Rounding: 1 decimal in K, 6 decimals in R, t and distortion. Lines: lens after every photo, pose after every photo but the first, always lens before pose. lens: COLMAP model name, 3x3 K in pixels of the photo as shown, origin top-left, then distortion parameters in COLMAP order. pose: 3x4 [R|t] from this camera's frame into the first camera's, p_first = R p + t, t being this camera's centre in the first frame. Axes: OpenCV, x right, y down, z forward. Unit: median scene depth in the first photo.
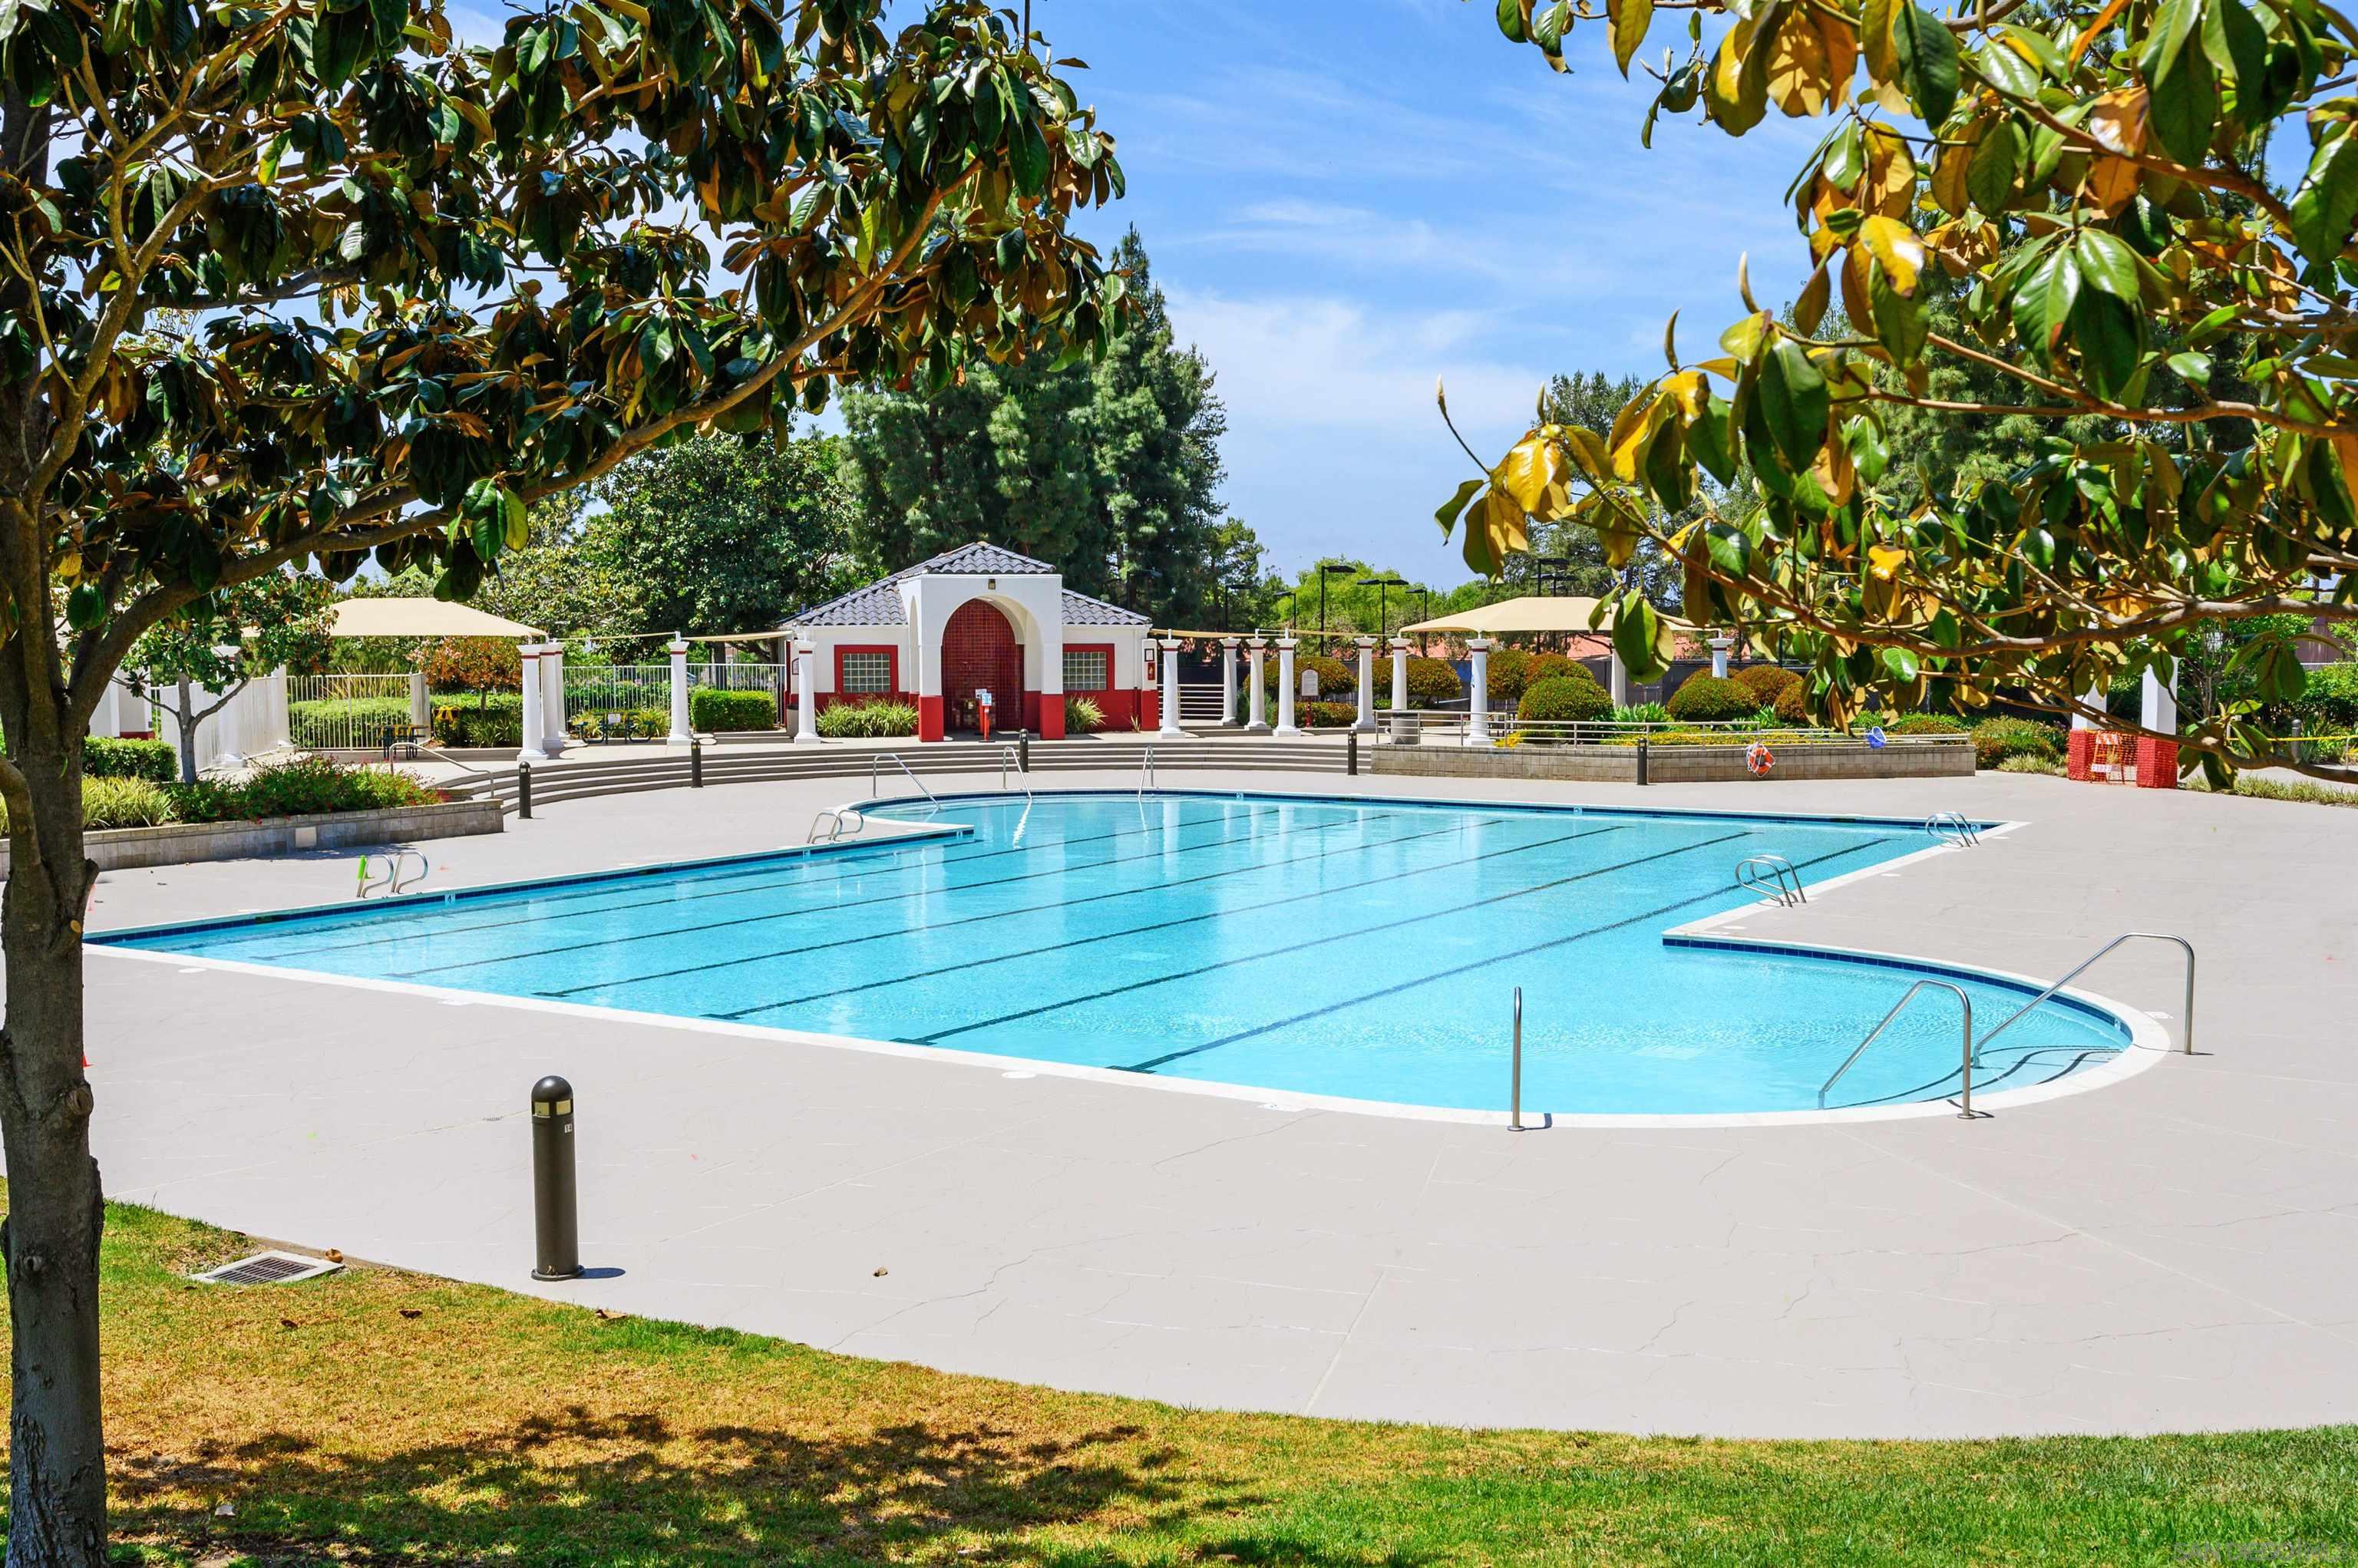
lens RADIAL K [[2033.7, 0, 1180.2], [0, 2033.7, 780.3], [0, 0, 1]] dist [-0.061340, -0.003155]
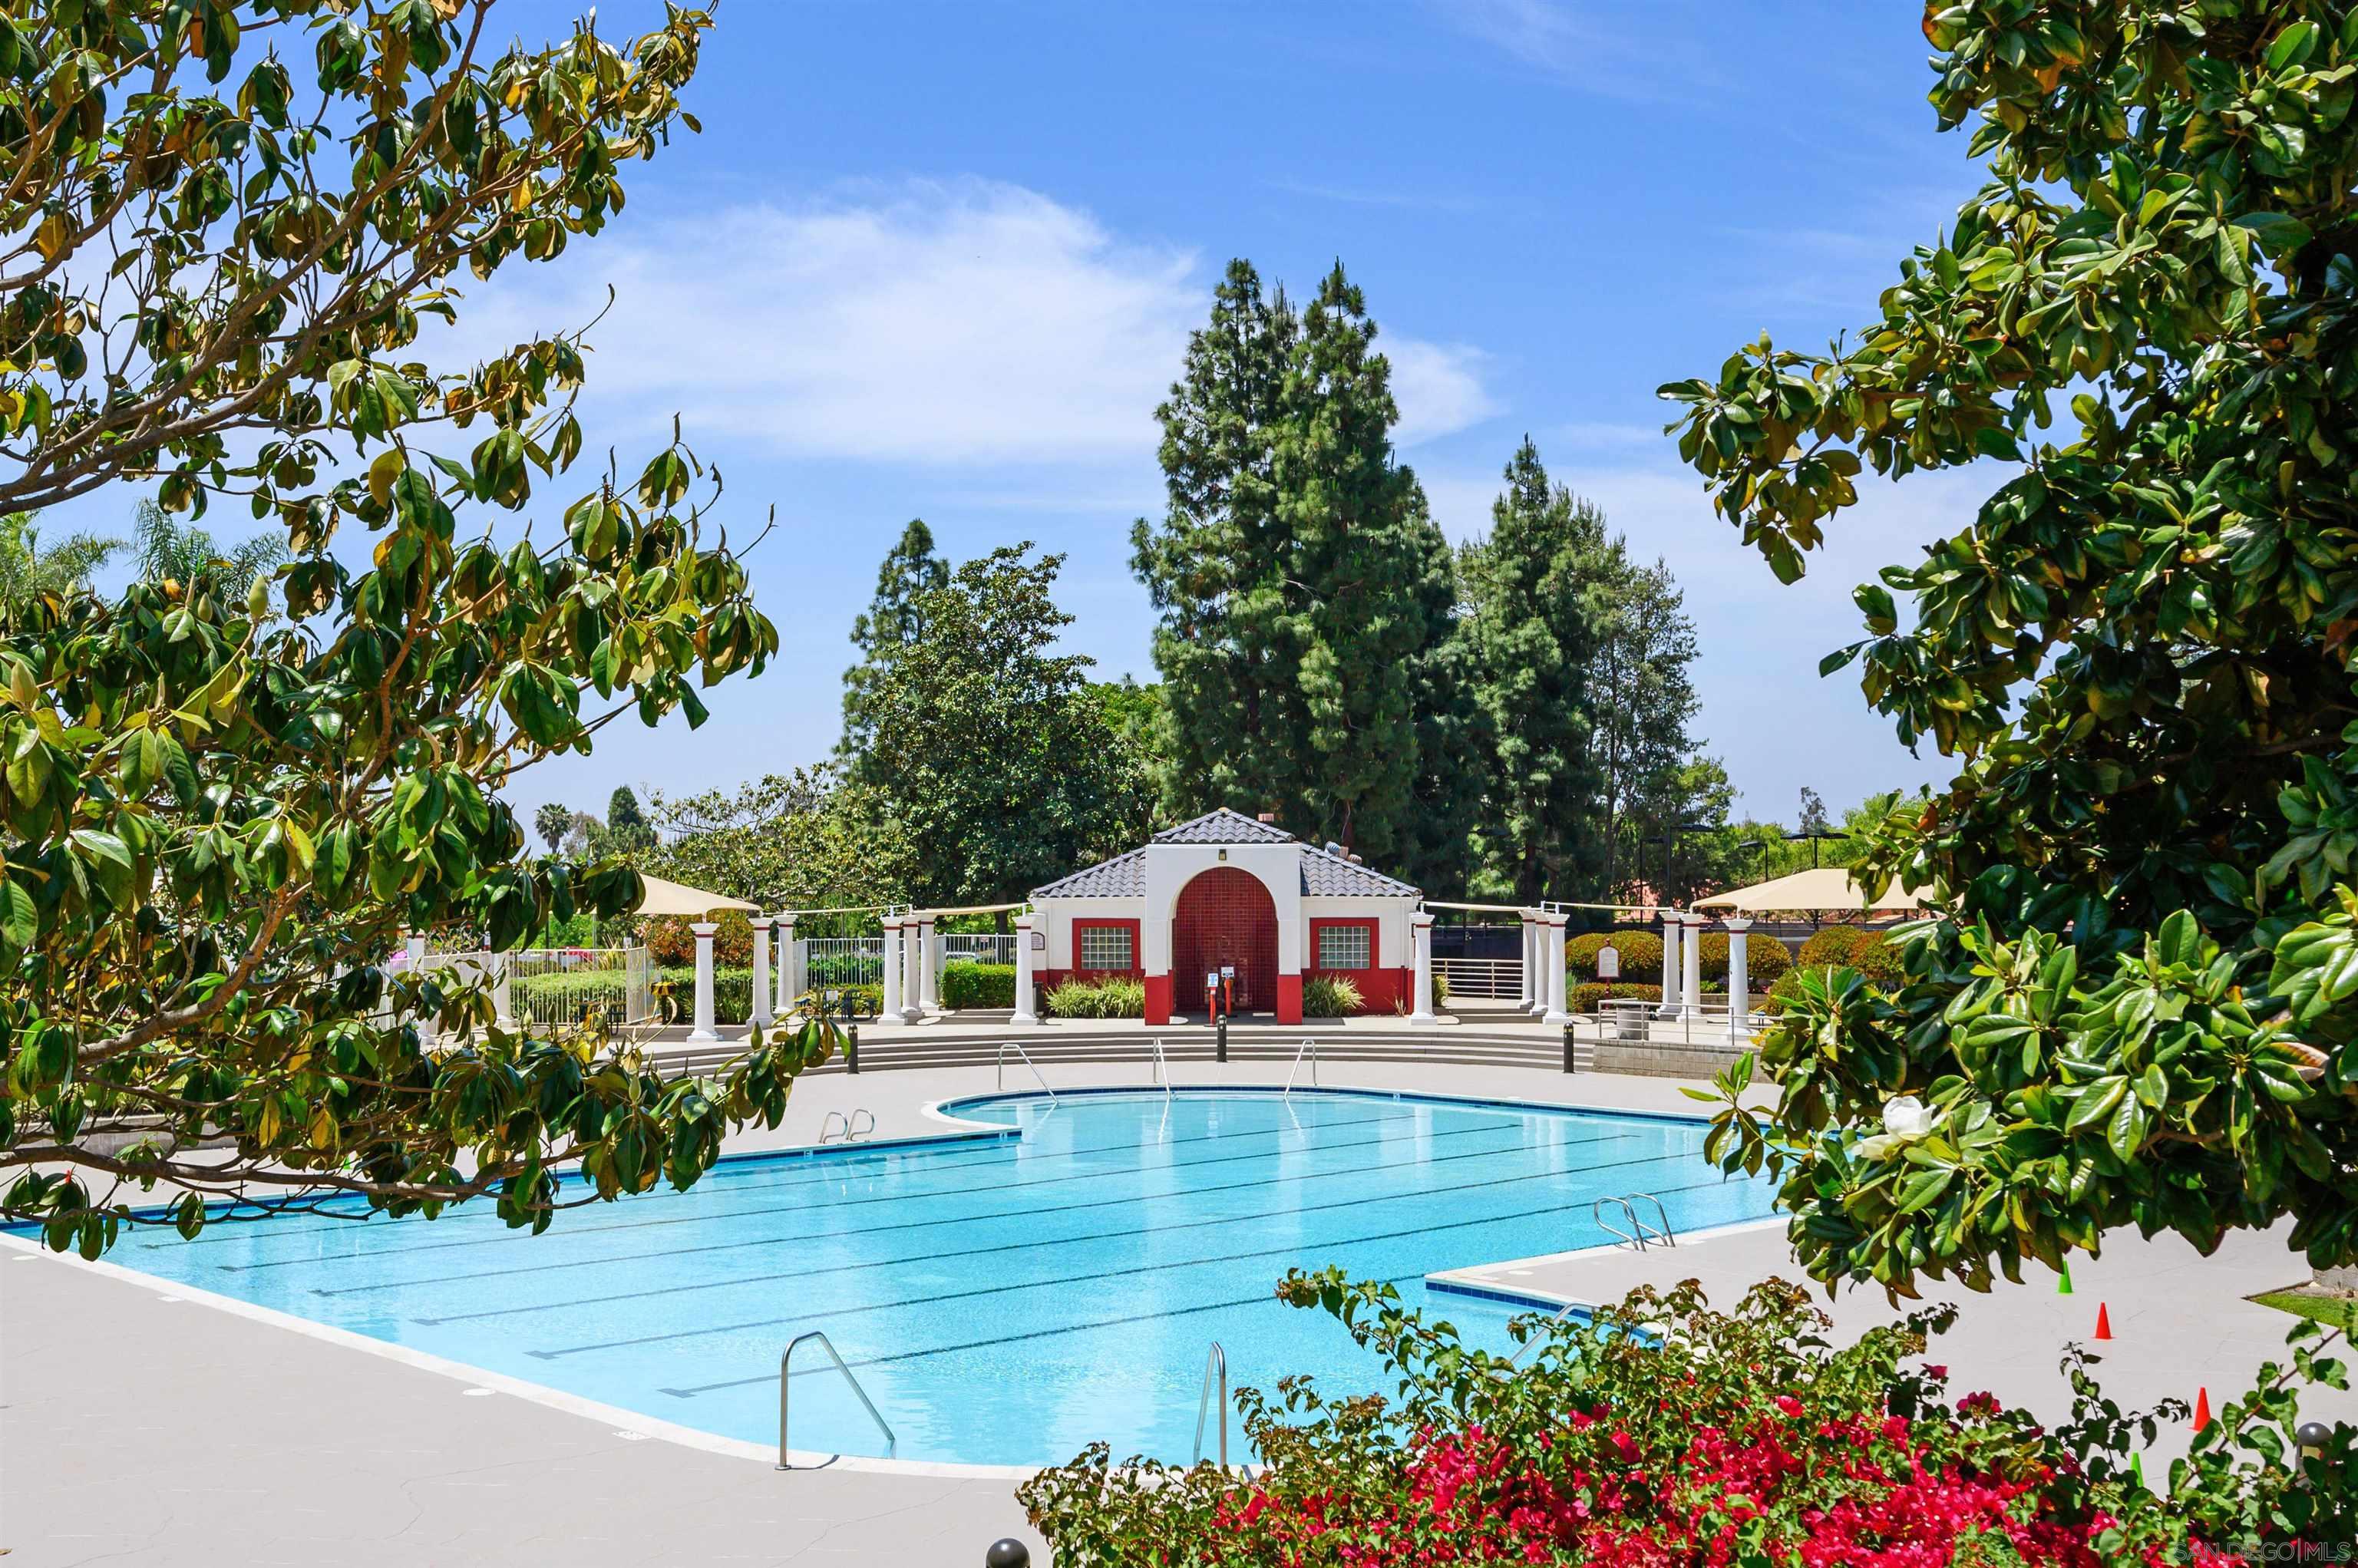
lens RADIAL K [[2348.9, 0, 1177.2], [0, 2348.9, 781.2], [0, 0, 1]] dist [0.057653, 0.000000]
pose [[0.968293, -0.011434, -0.249554, 0.145466], [-0.016889, 0.993671, -0.111057, -0.010058], [0.249245, 0.111750, 0.961971, -0.033751]]
